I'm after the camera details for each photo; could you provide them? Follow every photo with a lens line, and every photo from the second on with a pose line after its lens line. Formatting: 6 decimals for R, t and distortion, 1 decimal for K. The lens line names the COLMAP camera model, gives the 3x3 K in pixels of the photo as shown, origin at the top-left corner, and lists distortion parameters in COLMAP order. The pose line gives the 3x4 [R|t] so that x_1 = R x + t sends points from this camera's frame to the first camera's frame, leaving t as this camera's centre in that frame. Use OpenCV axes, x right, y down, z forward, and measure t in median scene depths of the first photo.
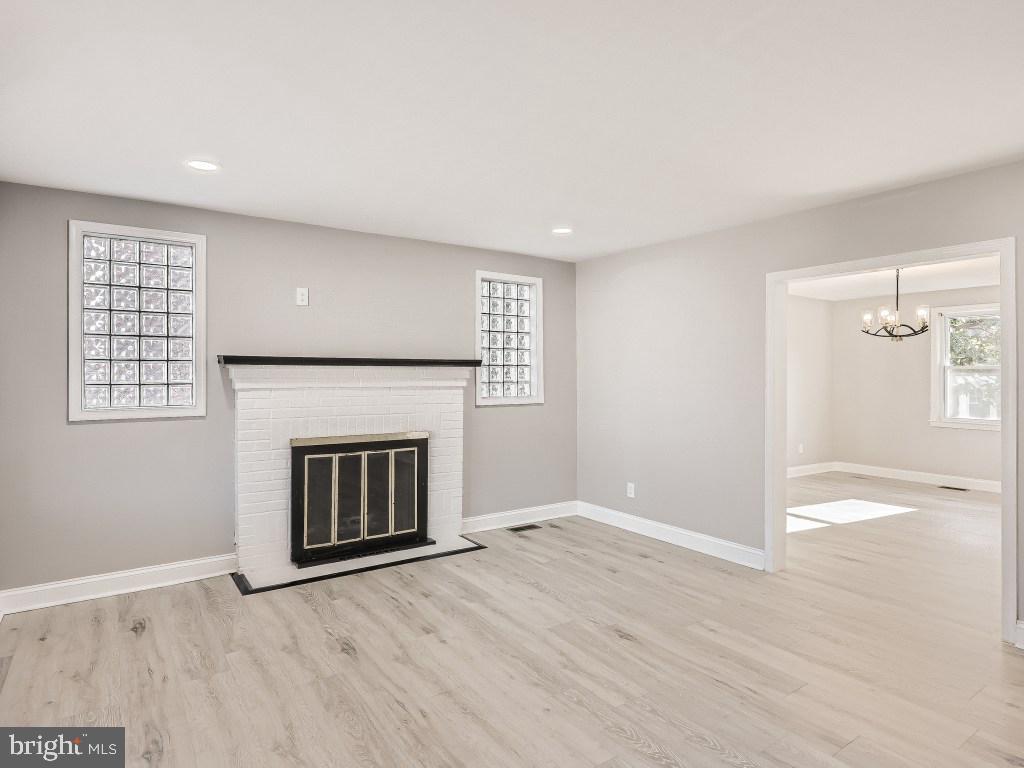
lens RADIAL K [[581.0, 0, 516.9], [0, 581.0, 380.3], [0, 0, 1]] dist [0.000350, 0.002798]
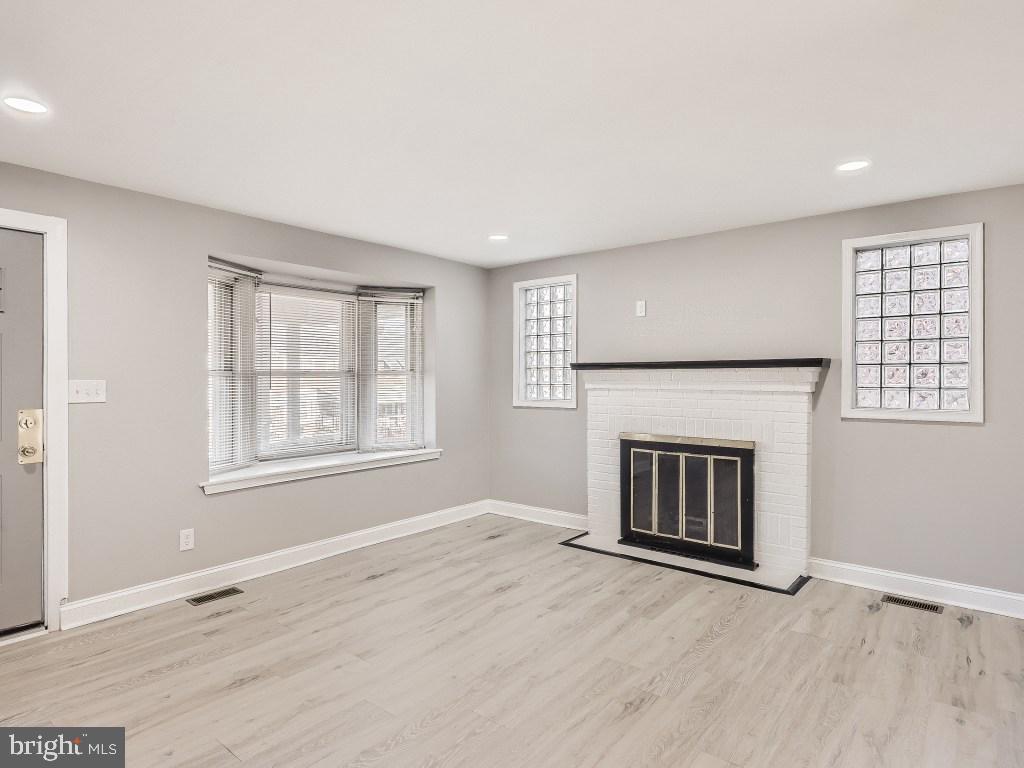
lens RADIAL K [[581.0, 0, 520.6], [0, 581.0, 379.5], [0, 0, 1]] dist [0.000350, 0.002798]
pose [[0.285768, 0.000266, -0.958299, 0.653911], [-0.009510, 0.999952, -0.002559, -0.000562], [0.958252, 0.009845, 0.285757, 0.452257]]
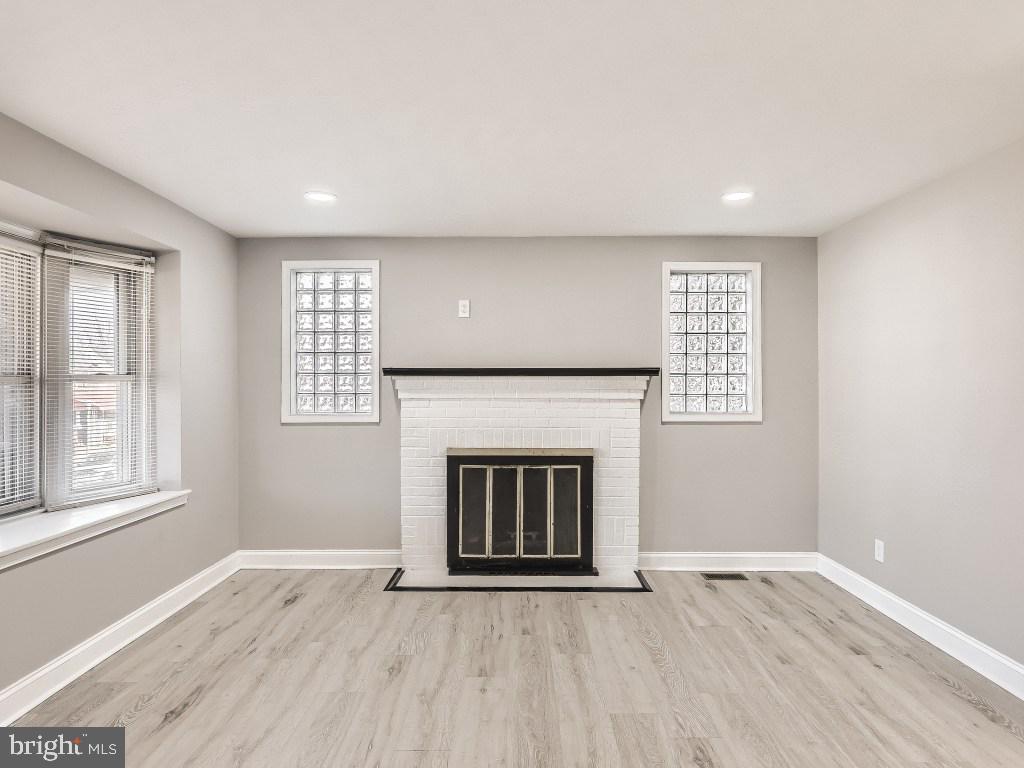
lens RADIAL K [[581.0, 0, 517.4], [0, 581.0, 388.7], [0, 0, 1]] dist [0.000350, 0.002798]
pose [[0.820662, 0.001928, -0.571411, 0.290787], [-0.004669, 0.999984, -0.003331, -0.000769], [0.571395, 0.005401, 0.820658, 0.218378]]
